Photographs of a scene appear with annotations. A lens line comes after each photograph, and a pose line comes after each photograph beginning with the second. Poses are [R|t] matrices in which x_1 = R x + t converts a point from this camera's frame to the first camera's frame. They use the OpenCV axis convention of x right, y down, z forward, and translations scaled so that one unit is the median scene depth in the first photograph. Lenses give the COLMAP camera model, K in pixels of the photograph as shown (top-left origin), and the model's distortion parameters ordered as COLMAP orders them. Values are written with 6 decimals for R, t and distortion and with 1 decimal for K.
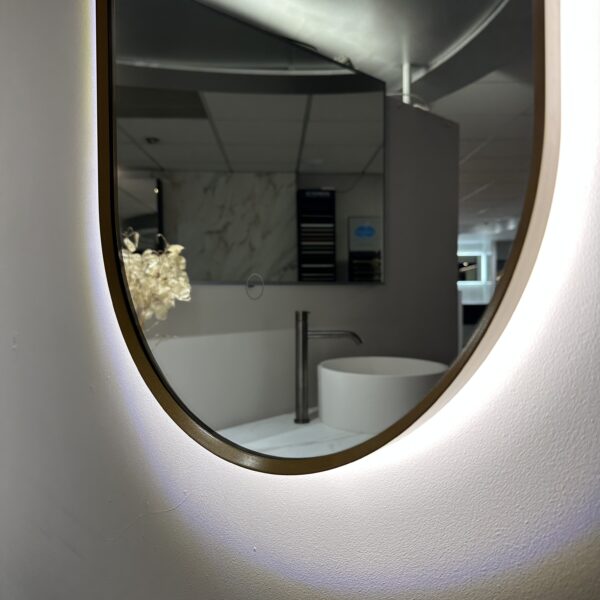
lens RADIAL K [[577.8, 0, 300.0], [0, 577.8, 300.0], [0, 0, 1]] dist [-0.014910, -0.016690]
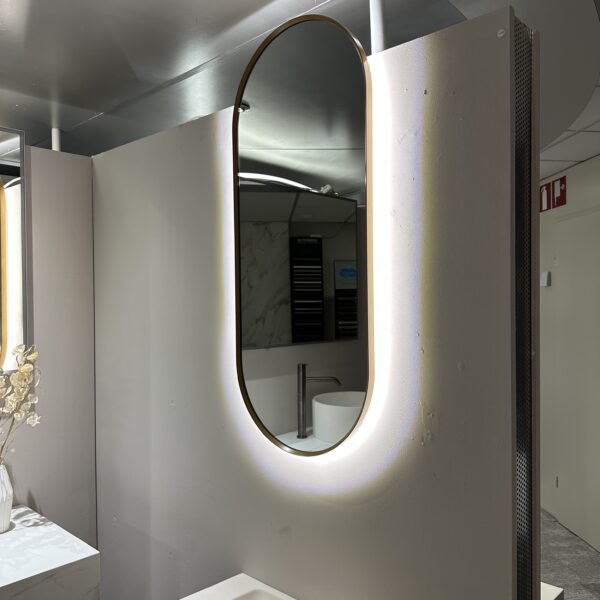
lens RADIAL K [[577.8, 0, 300.0], [0, 577.8, 300.0], [0, 0, 1]] dist [-0.014910, -0.016690]
pose [[0.999728, -0.010736, 0.020721, -0.009877], [0.011233, 0.999648, -0.024032, -0.035802], [-0.020456, 0.024258, 0.999496, -0.165932]]
